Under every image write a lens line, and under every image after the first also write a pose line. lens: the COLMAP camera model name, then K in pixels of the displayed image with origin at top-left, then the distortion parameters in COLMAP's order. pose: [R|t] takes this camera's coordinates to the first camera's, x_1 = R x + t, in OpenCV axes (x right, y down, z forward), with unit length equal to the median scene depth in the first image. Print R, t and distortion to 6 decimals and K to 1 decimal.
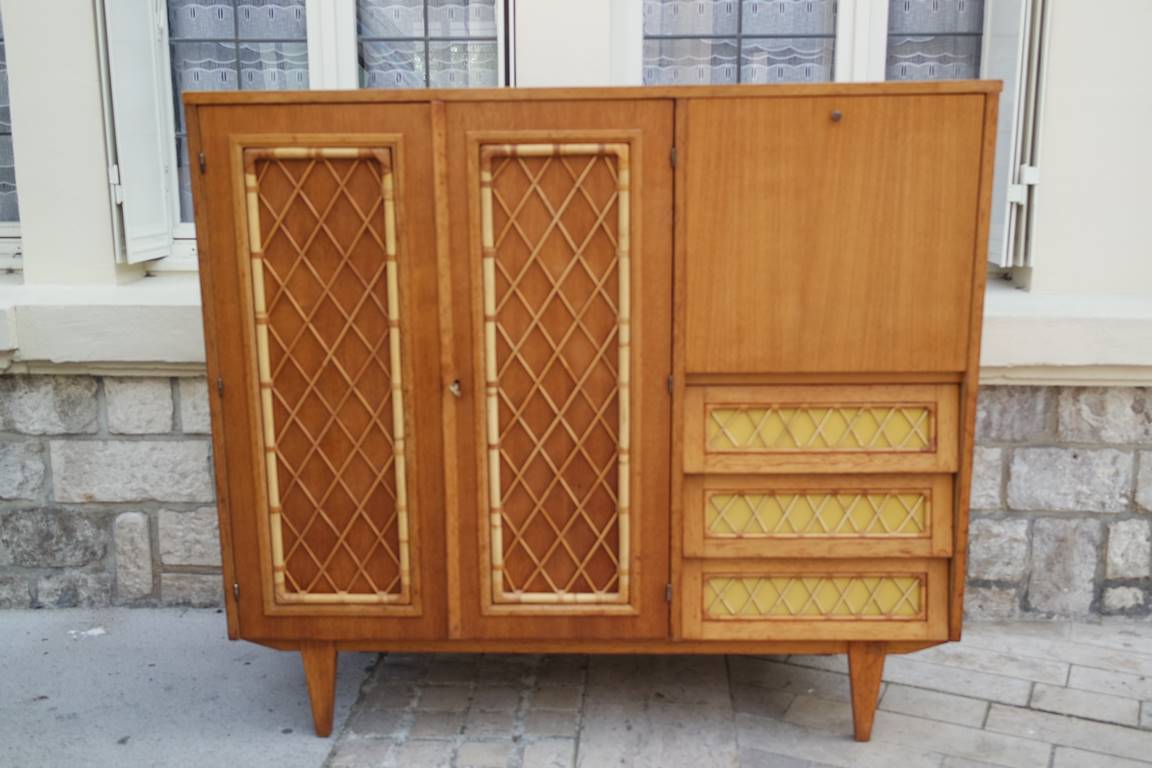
lens RADIAL K [[1208.8, 0, 576.0], [0, 1208.8, 384.0], [0, 0, 1]] dist [0.013925, -0.005819]
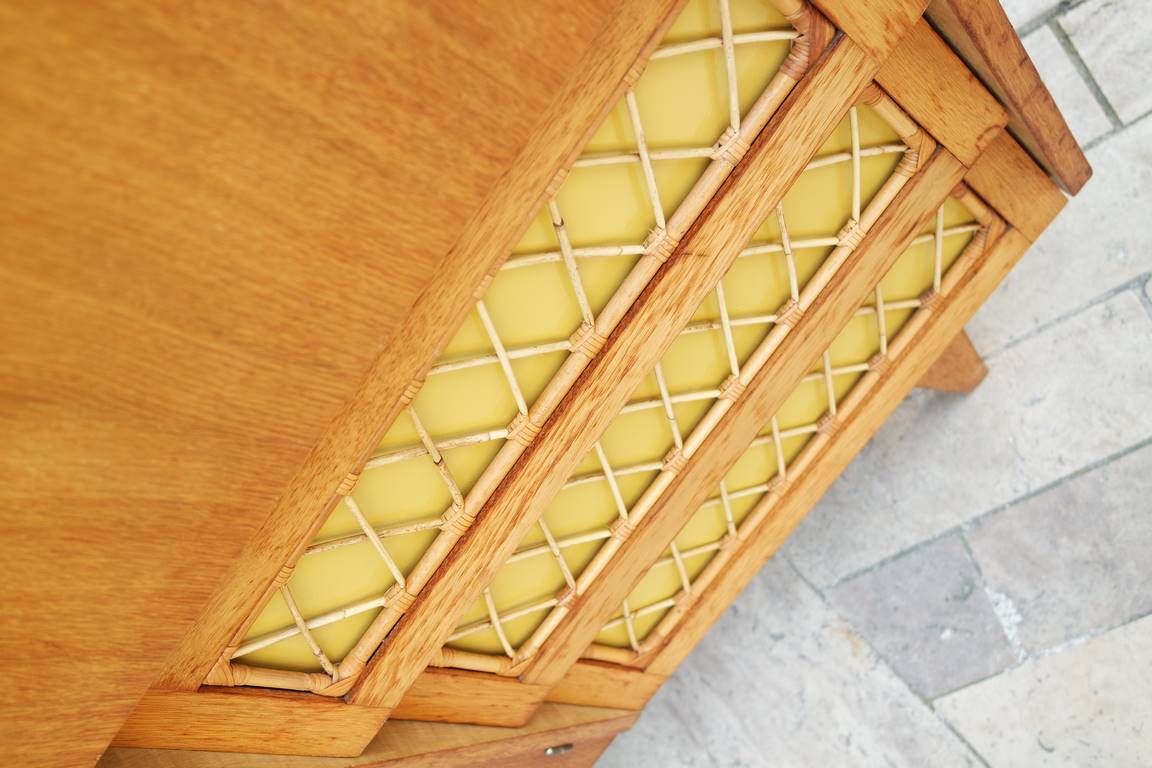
lens RADIAL K [[1193.2, 0, 576.0], [0, 1193.2, 384.0], [0, 0, 1]] dist [0.001448, 0.005425]
pose [[0.569600, -0.795695, -0.205973, 0.243683], [0.649965, 0.282669, 0.705438, -0.122932], [-0.503091, -0.535693, 0.678183, 0.773566]]
